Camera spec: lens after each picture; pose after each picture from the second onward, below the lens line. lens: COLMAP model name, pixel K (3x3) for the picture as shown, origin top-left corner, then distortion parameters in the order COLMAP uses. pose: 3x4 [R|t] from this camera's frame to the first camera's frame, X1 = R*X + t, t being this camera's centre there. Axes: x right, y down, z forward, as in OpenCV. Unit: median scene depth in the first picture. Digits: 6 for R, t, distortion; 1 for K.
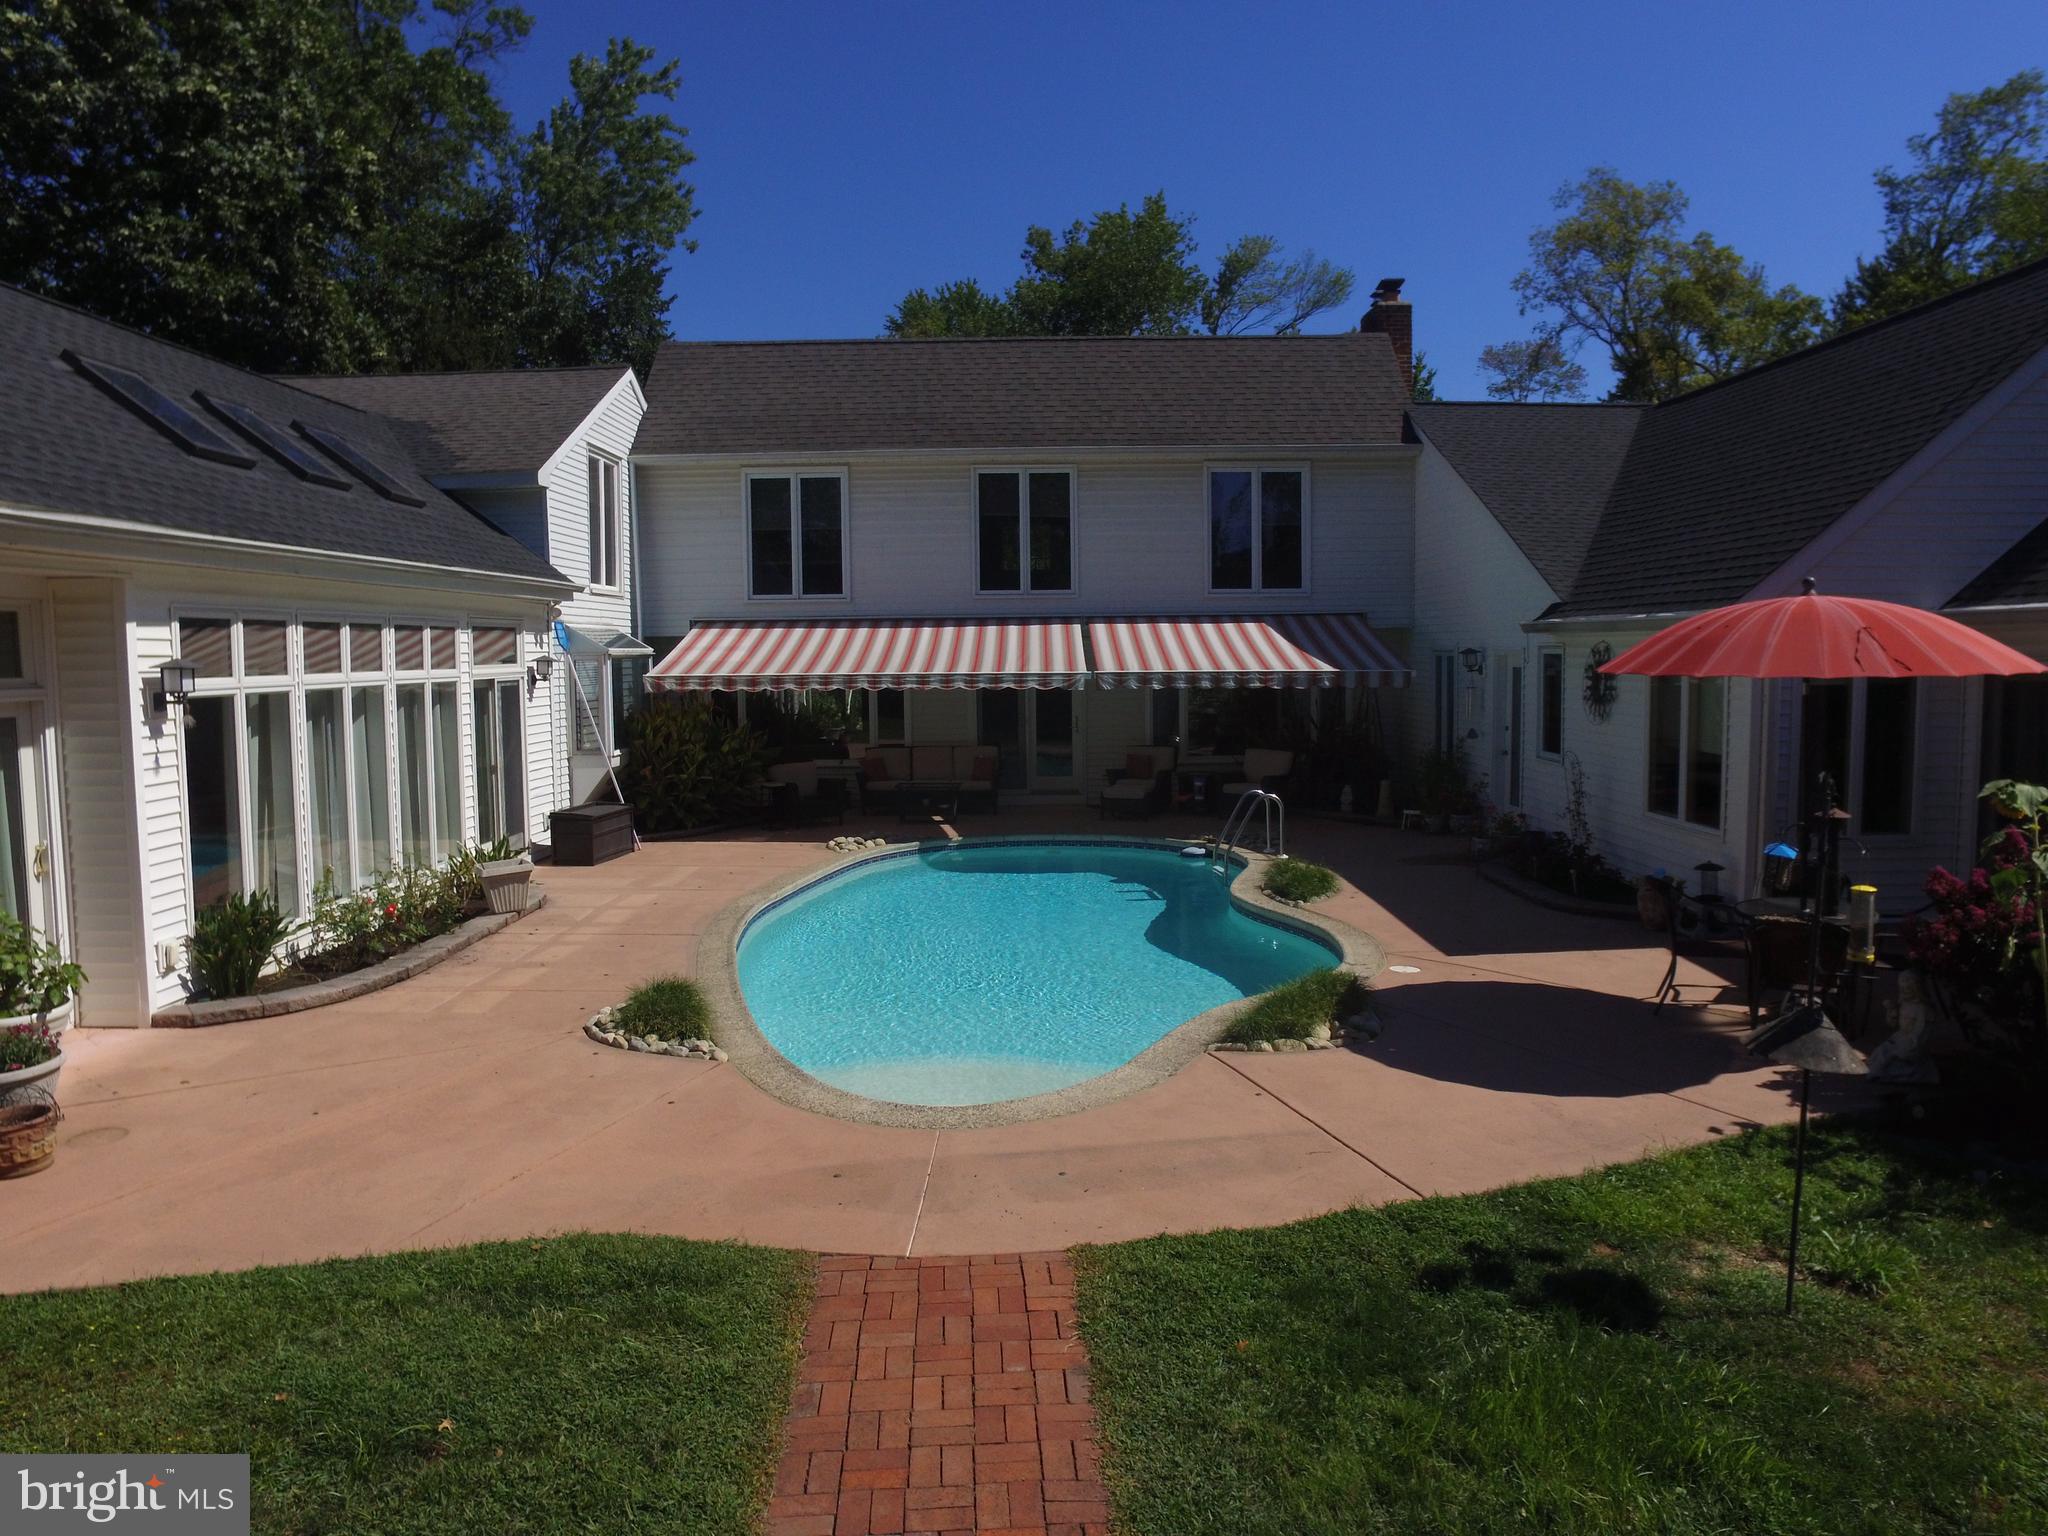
lens RADIAL K [[1376.6, 0, 1024.0], [0, 1376.6, 768.0], [0, 0, 1]] dist [-0.121514, 0.085386]
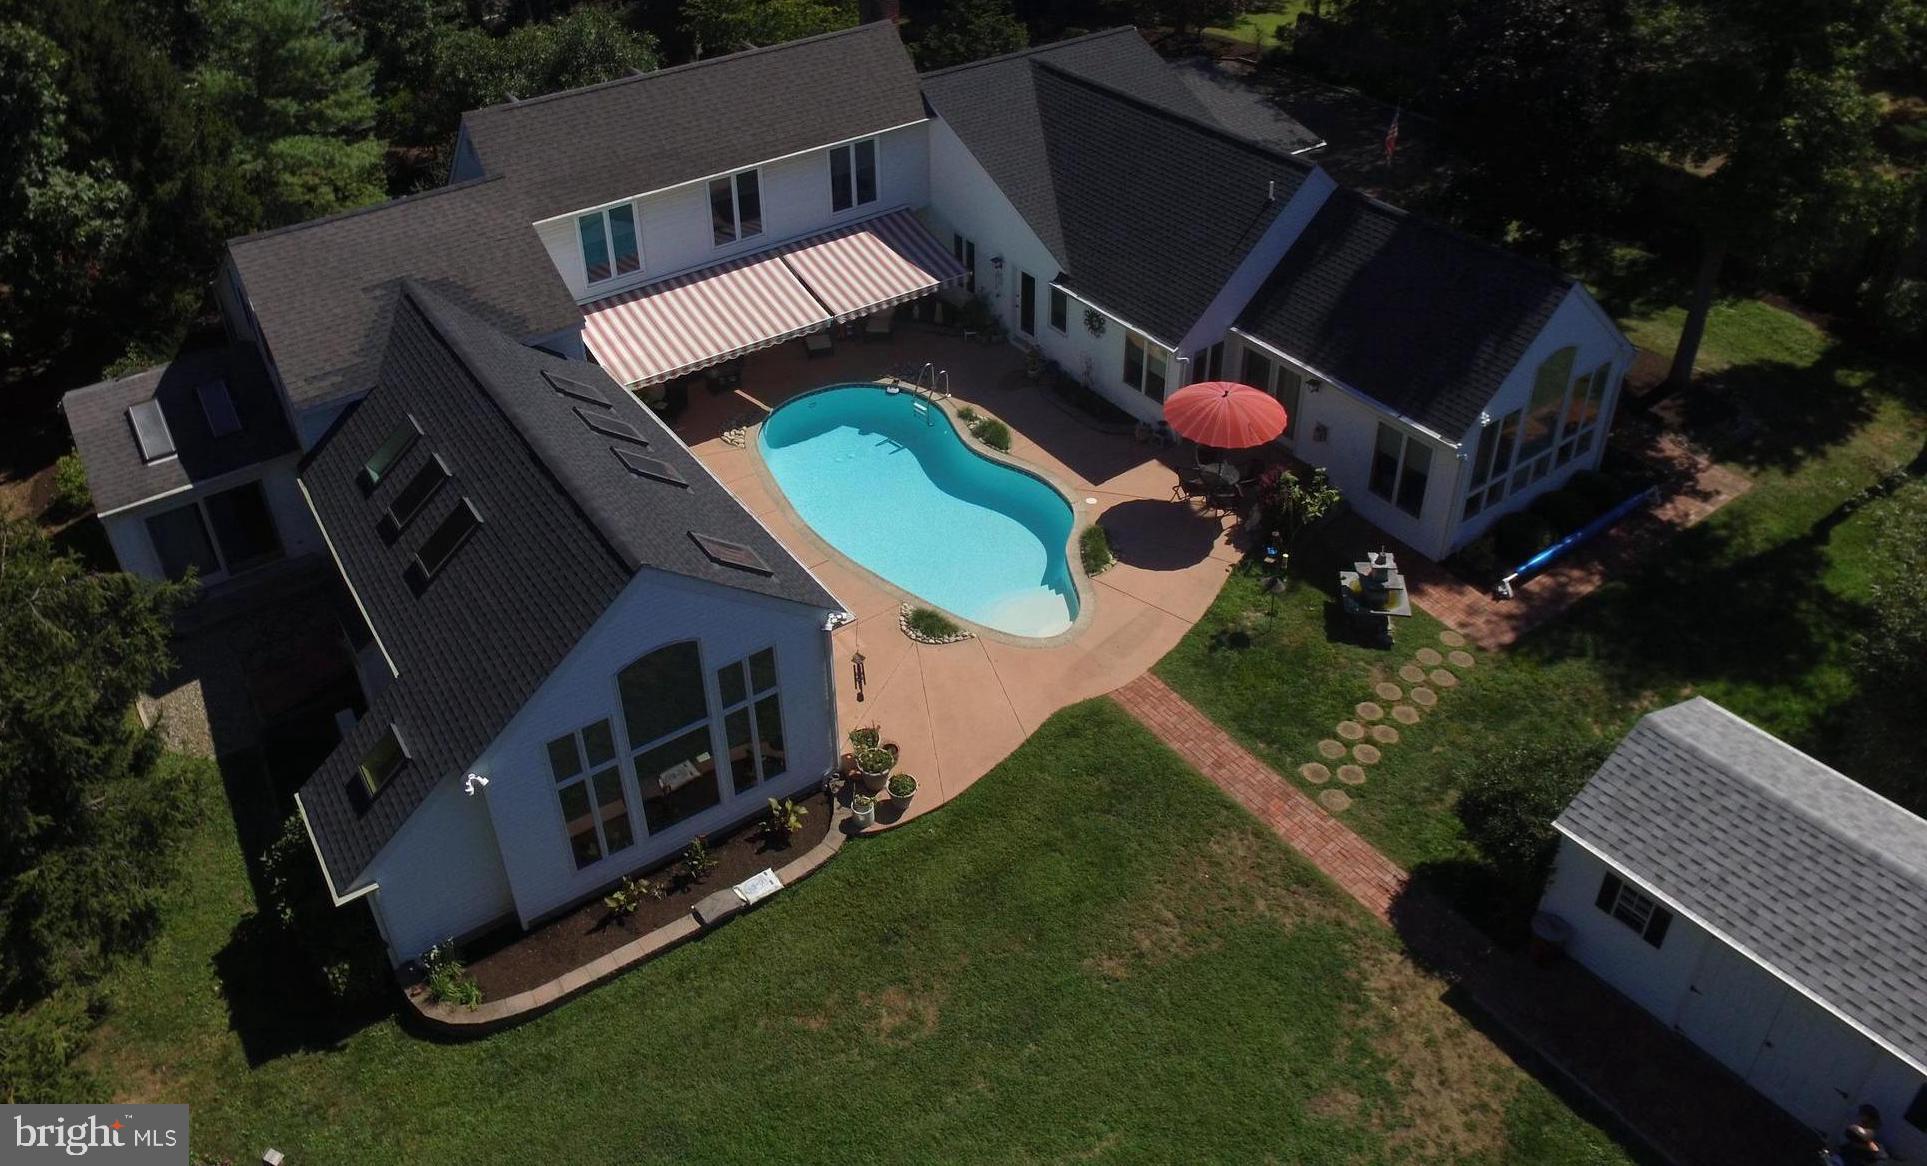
lens RADIAL K [[1380.0, 0, 902.0], [0, 1380.0, 395.1], [0, 0, 1]] dist [-0.125084, 0.093076]
pose [[0.830657, -0.300026, 0.469034, -0.821848], [0.072387, 0.893442, 0.443308, -0.834496], [-0.552059, -0.334285, 0.763862, -0.565502]]
